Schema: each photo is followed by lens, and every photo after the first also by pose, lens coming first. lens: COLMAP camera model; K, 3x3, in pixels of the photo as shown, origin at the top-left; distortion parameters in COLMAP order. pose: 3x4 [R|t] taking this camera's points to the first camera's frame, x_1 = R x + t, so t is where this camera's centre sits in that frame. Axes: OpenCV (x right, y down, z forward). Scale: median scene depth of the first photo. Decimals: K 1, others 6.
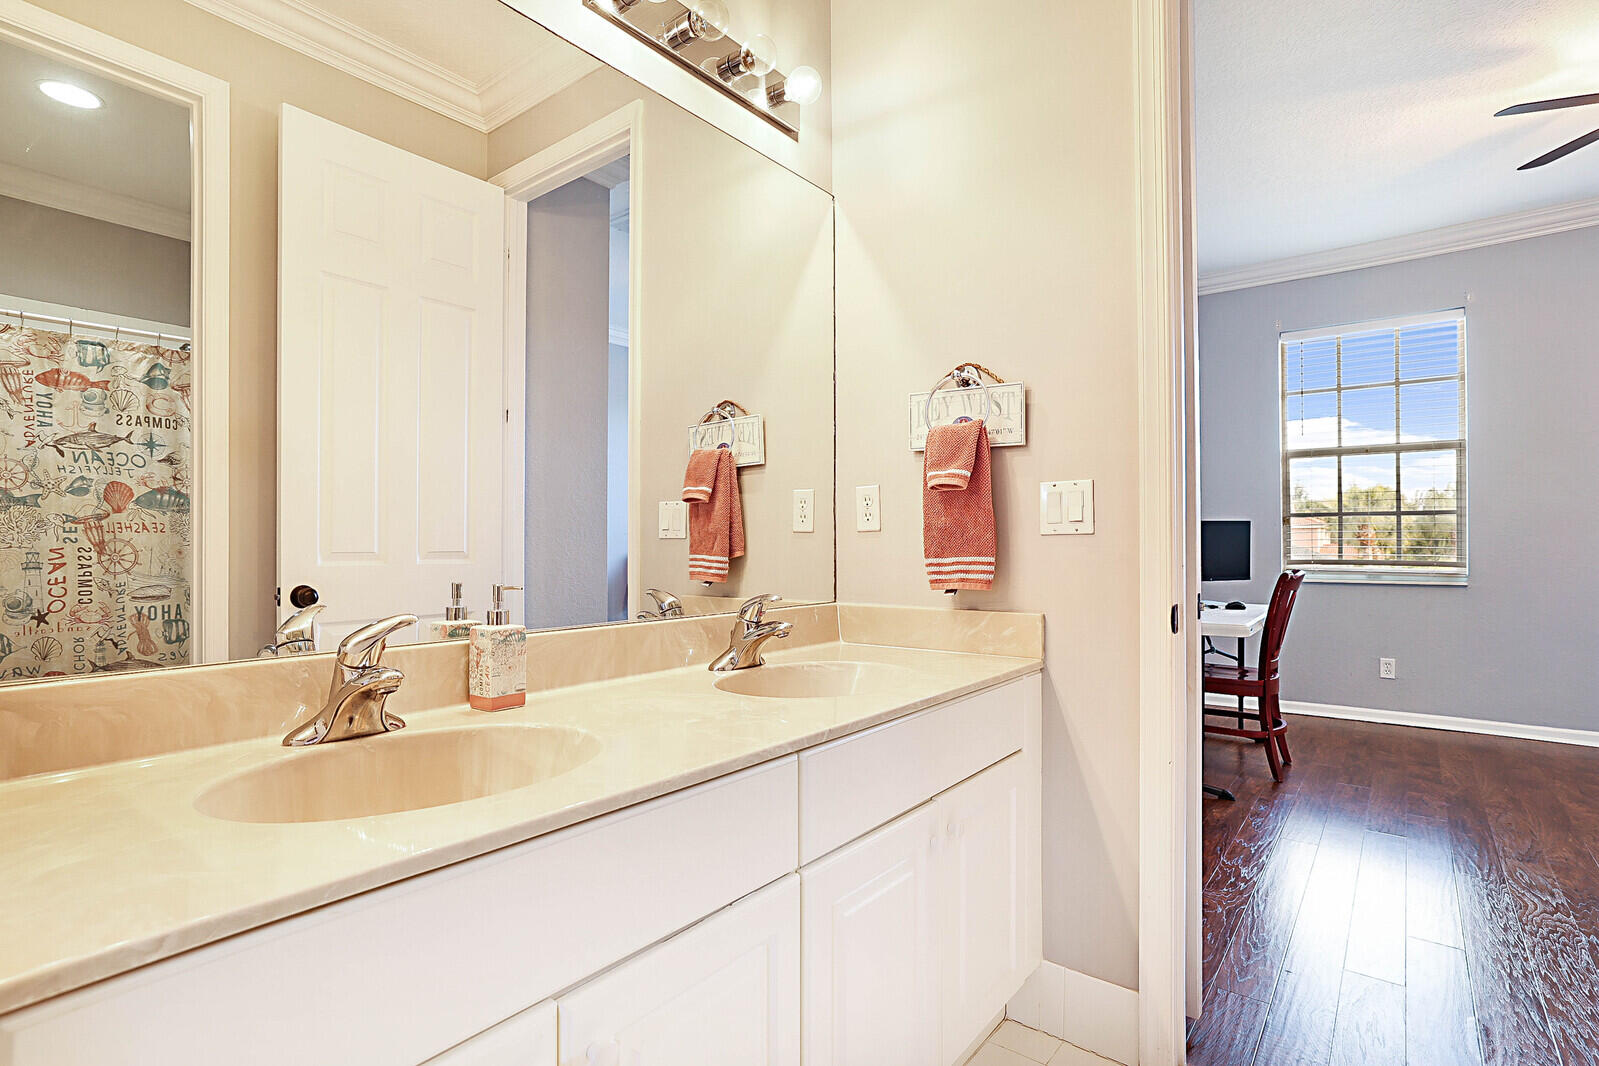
lens RADIAL K [[802.8, 0, 796.2], [0, 802.8, 534.8], [0, 0, 1]] dist [0.017103, 0.010740]
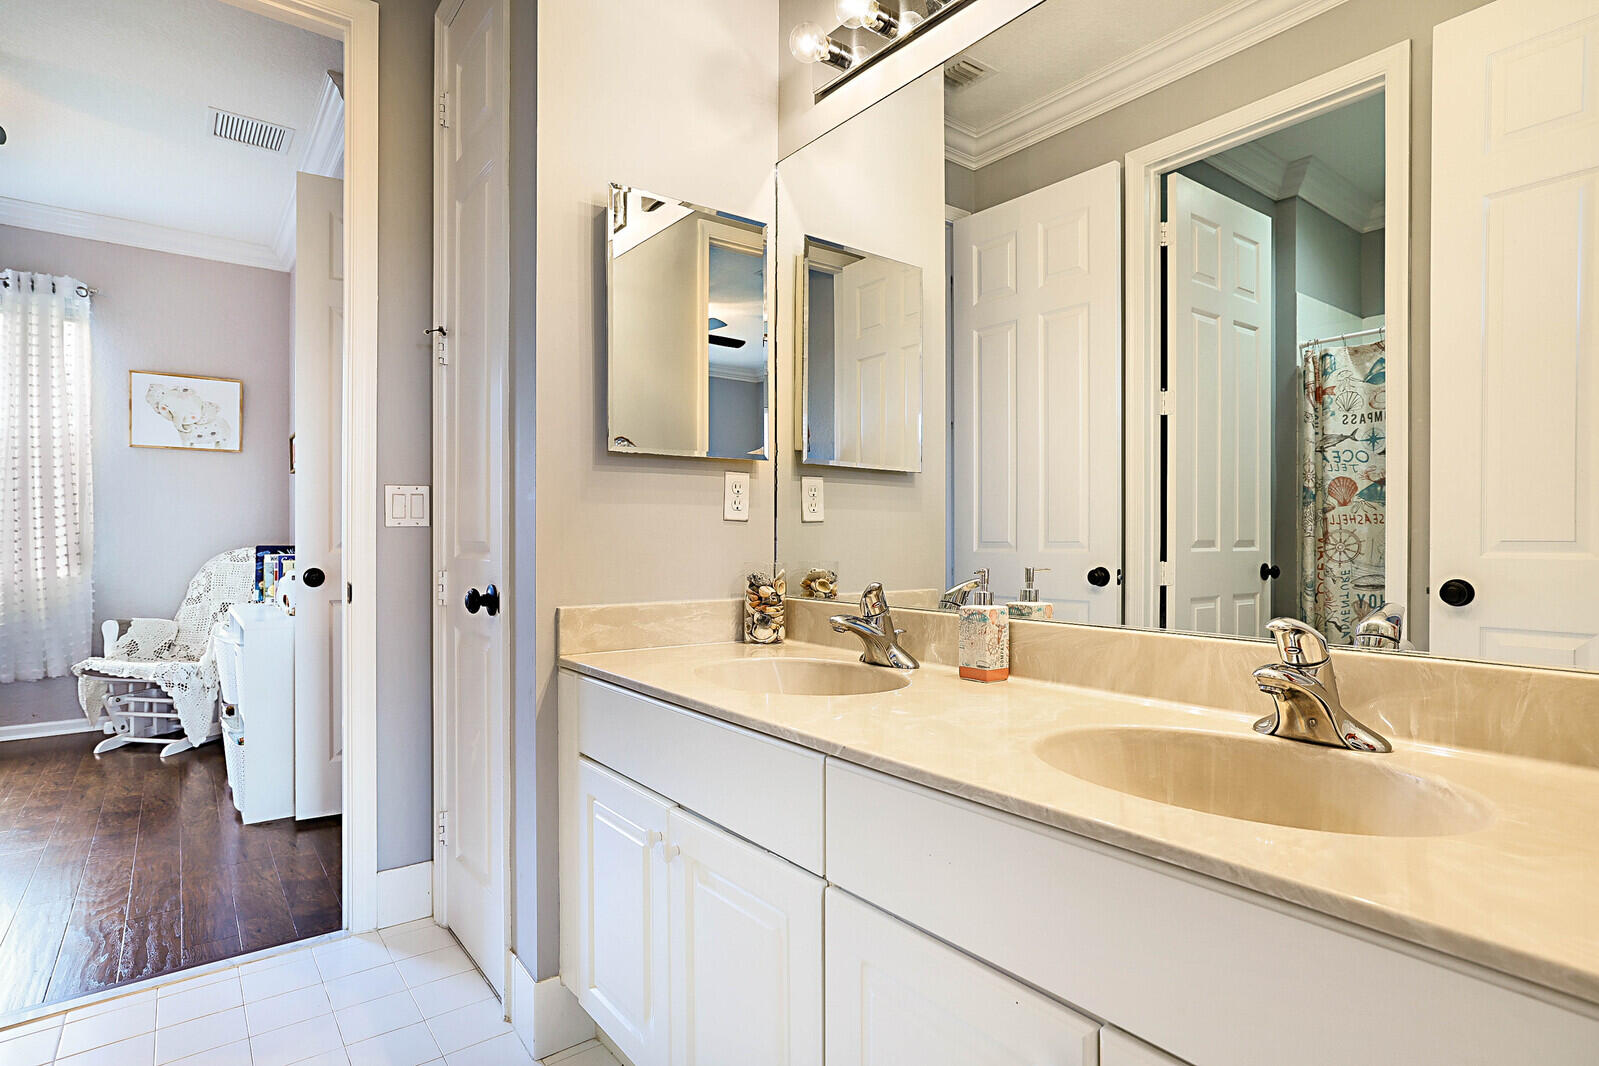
lens RADIAL K [[859.7, 0, 797.1], [0, 859.7, 542.1], [0, 0, 1]] dist [0.004237, 0.000248]
pose [[-0.255947, 0.004681, -0.966679, 0.109461], [0.009744, 0.999950, 0.002262, 0.002711], [0.966642, -0.008840, -0.255980, 0.138880]]
